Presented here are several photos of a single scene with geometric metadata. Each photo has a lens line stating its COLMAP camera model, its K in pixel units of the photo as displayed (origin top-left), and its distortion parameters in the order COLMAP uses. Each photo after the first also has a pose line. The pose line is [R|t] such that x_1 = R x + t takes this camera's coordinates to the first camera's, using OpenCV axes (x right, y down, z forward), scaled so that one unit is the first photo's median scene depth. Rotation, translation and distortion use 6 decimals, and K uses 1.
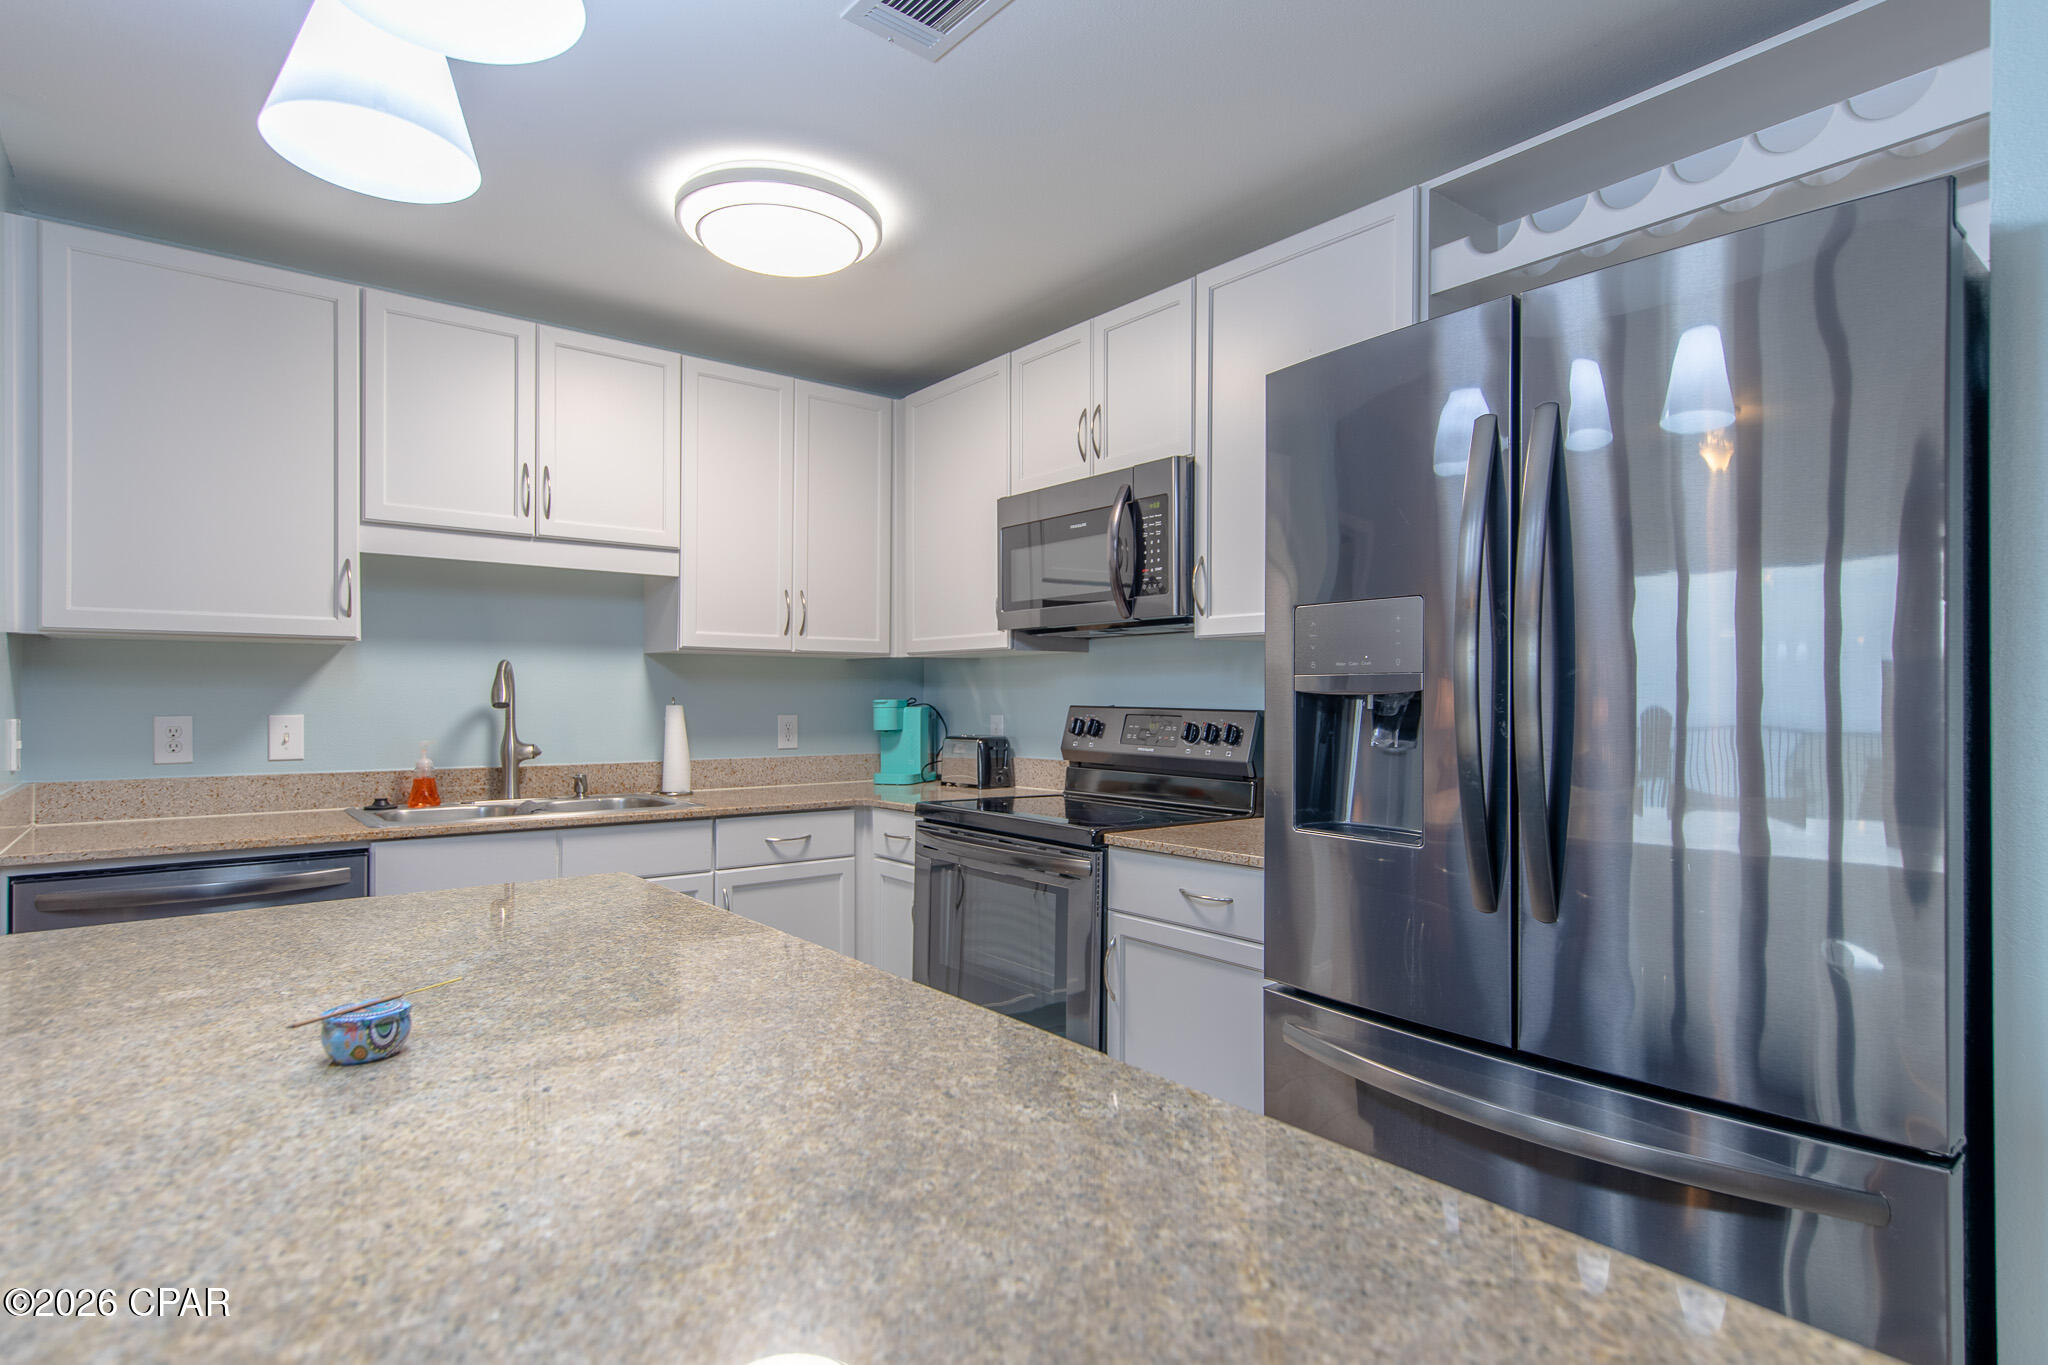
lens RADIAL K [[1072.1, 0, 1019.9], [0, 1072.1, 692.6], [0, 0, 1]] dist [0.006671, -0.000811]
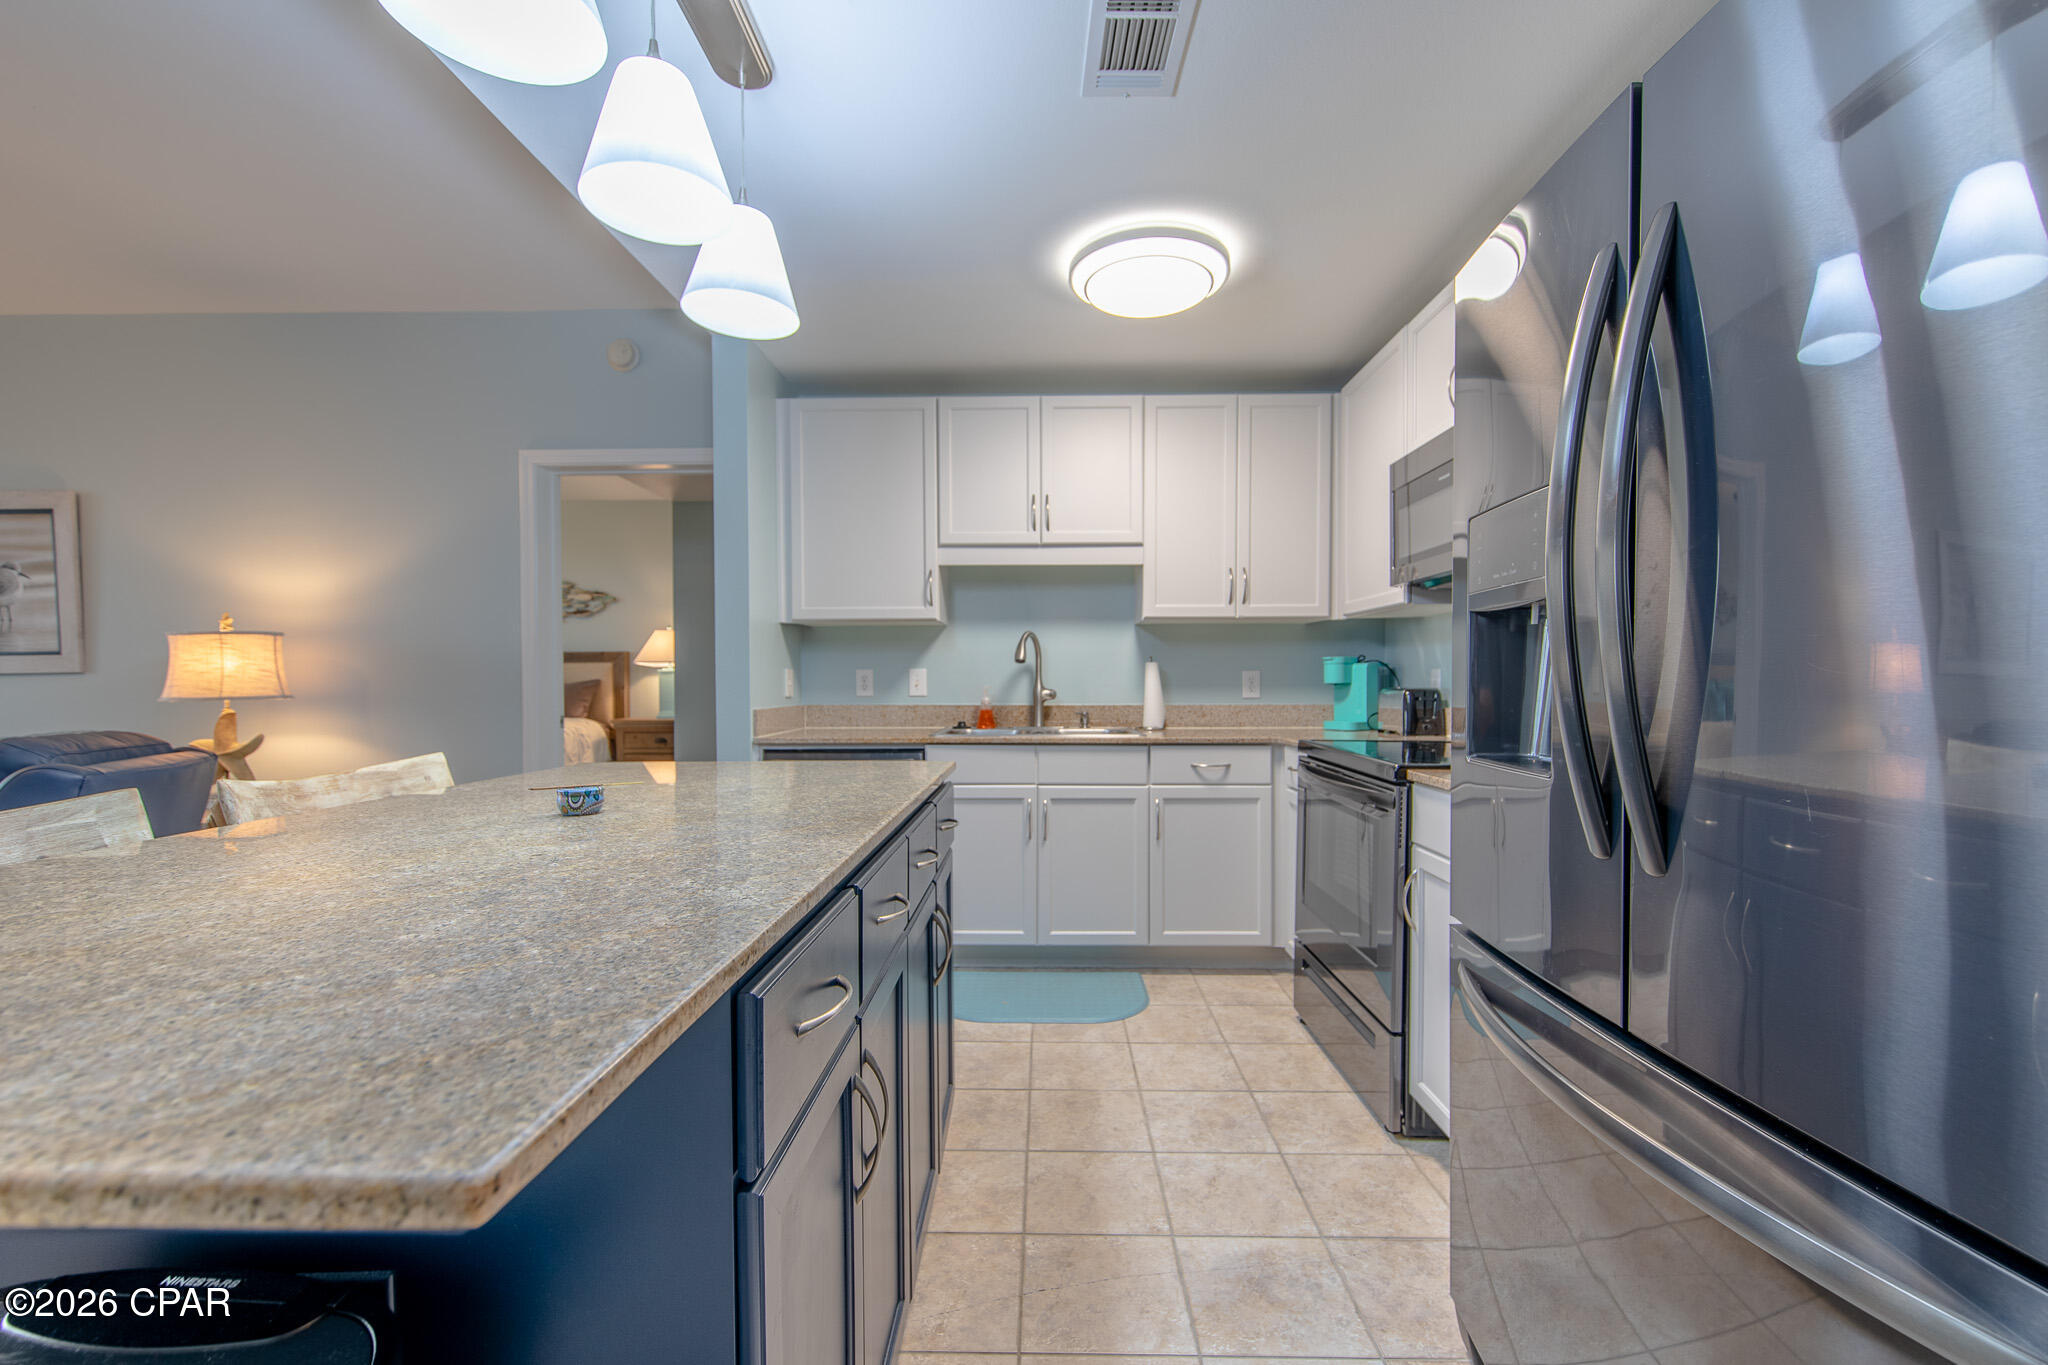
lens RADIAL K [[841.5, 0, 1011.7], [0, 841.5, 688.7], [0, 0, 1]] dist [0.009483, 0.000731]
pose [[0.766812, 0.005736, -0.641846, 0.242556], [0.007795, 0.999803, 0.018248, 0.027393], [0.641824, -0.018996, 0.766617, 0.101402]]
